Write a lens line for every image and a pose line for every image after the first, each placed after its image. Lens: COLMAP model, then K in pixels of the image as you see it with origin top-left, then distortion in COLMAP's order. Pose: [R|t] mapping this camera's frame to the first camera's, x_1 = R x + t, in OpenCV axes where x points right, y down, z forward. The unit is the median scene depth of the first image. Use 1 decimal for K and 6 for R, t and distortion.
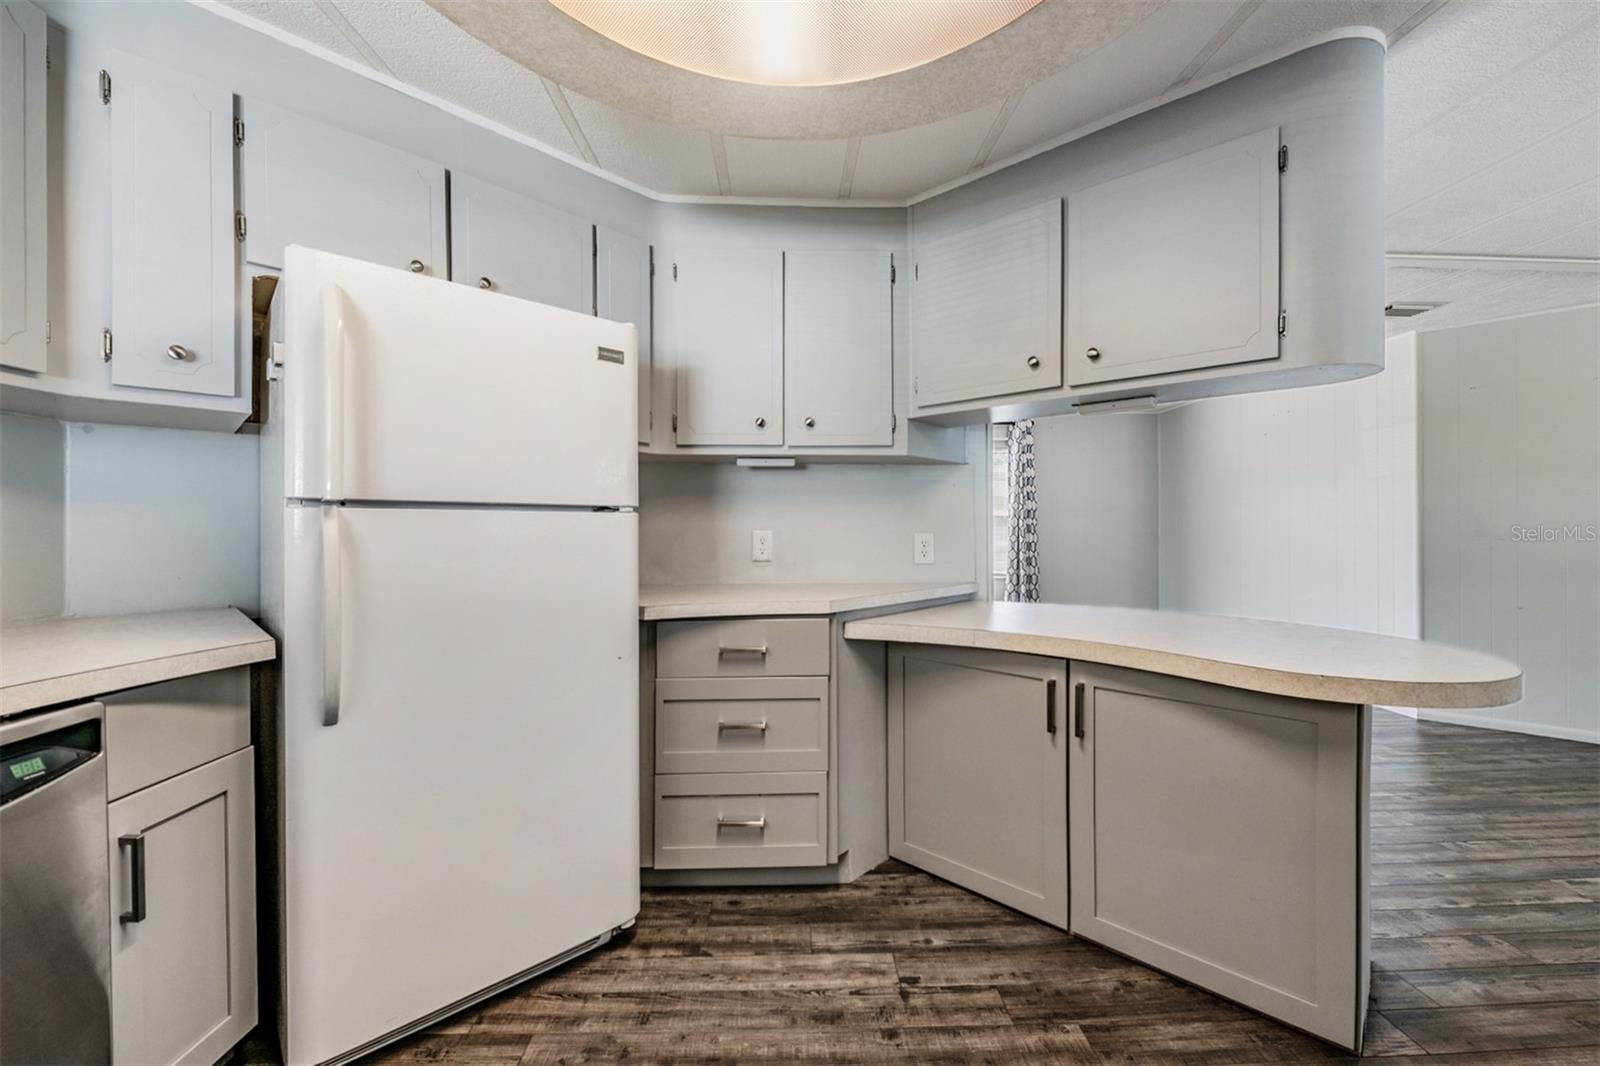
lens RADIAL K [[636.0, 0, 800.3], [0, 636.0, 537.5], [0, 0, 1]] dist [-0.019106, 0.001453]
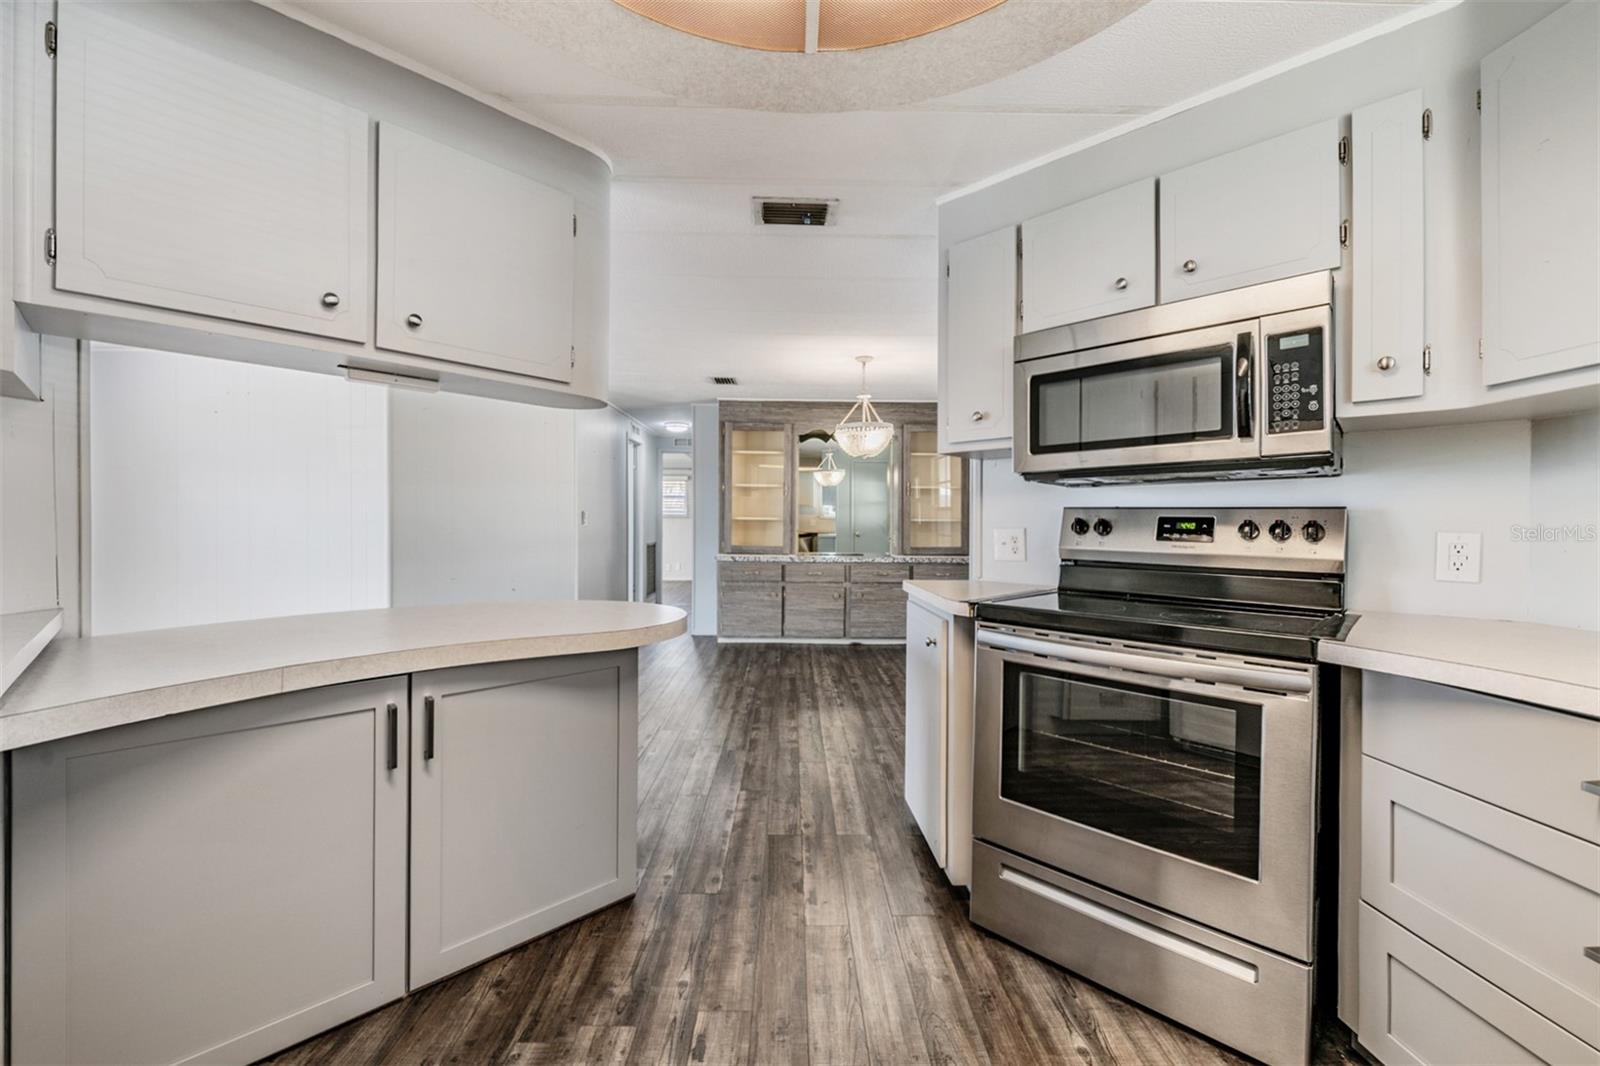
lens RADIAL K [[636.0, 0, 813.4], [0, 636.0, 530.4], [0, 0, 1]] dist [-0.019106, 0.001453]
pose [[-0.015043, -0.006121, 0.999868, -0.436373], [0.002842, 0.999977, 0.006165, -0.004398], [-0.999883, 0.002935, -0.015026, 0.482209]]
